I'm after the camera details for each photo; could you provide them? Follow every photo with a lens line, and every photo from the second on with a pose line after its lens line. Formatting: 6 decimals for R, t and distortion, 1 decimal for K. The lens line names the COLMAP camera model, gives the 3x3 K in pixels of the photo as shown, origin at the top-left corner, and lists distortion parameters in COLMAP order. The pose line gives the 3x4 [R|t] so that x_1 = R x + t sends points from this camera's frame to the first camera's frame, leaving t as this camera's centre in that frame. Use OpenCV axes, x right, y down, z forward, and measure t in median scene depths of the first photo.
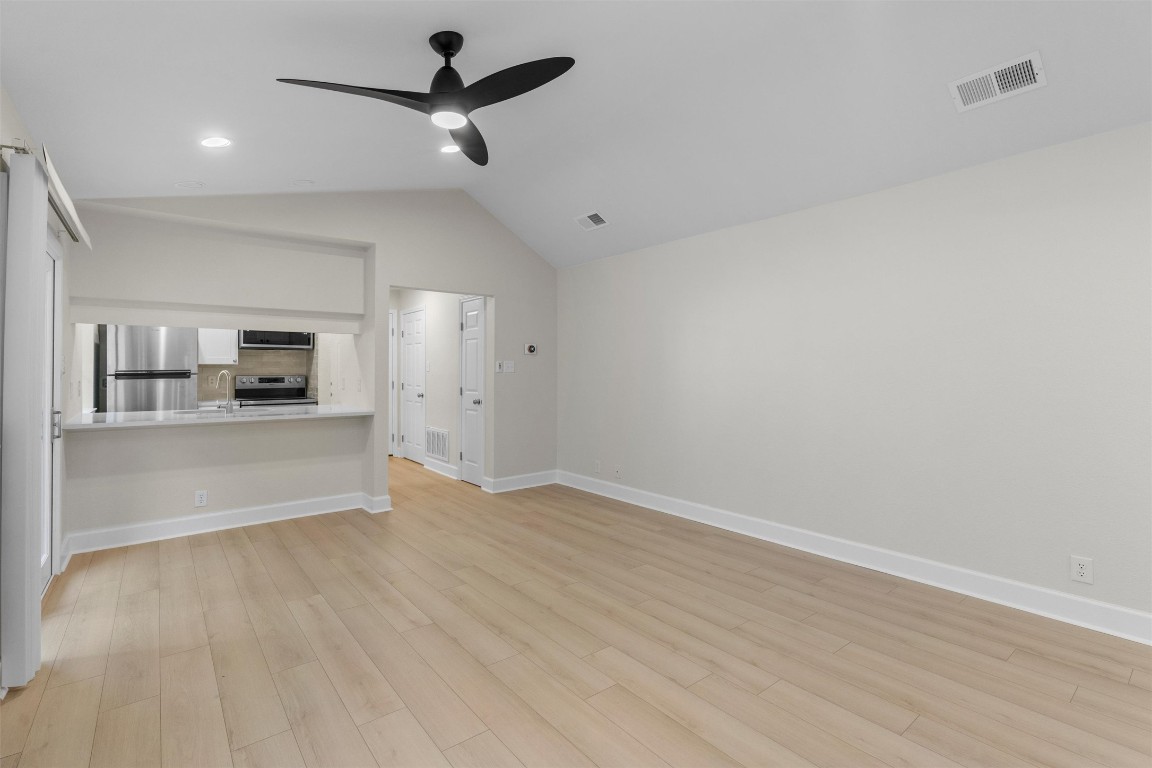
lens RADIAL K [[533.8, 0, 577.8], [0, 533.8, 355.7], [0, 0, 1]] dist [0.000539, 0.000564]
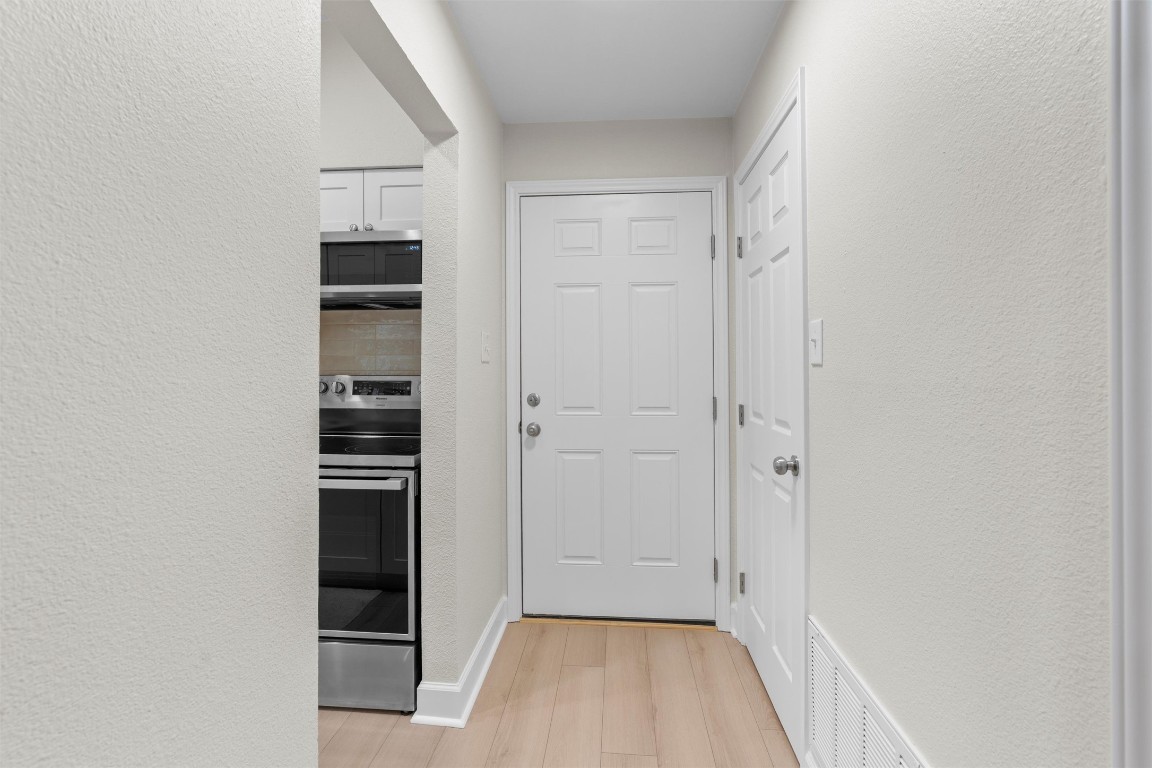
lens RADIAL K [[524.0, 0, 577.1], [0, 524.0, 372.9], [0, 0, 1]] dist [-0.005229, 0.001480]
pose [[0.732360, 0.000522, -0.680918, -0.345825], [0.013588, 0.999789, 0.015381, 0.049055], [0.680782, -0.020517, 0.732198, 1.284828]]
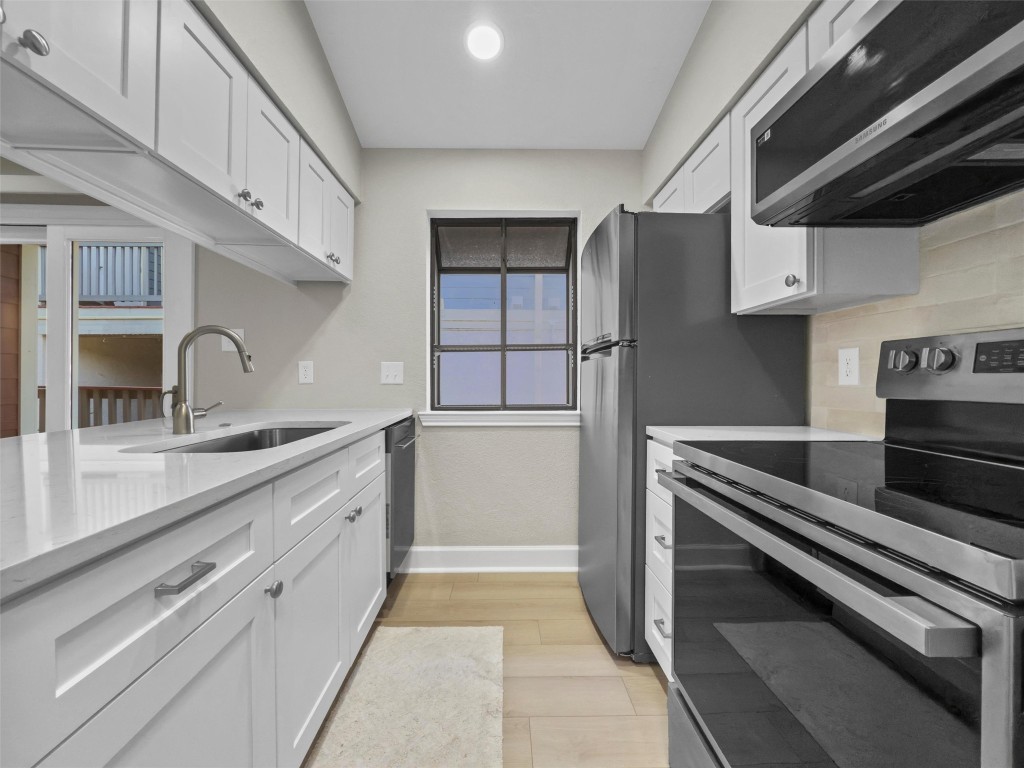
lens RADIAL K [[417.7, 0, 508.8], [0, 417.7, 382.8], [0, 0, 1]] dist [0.001276, 0.000265]
pose [[-0.603530, 0.007523, -0.797304, -0.596416], [0.022432, 0.999720, -0.007548, 0.080193], [0.797024, -0.022441, -0.603530, 1.476221]]
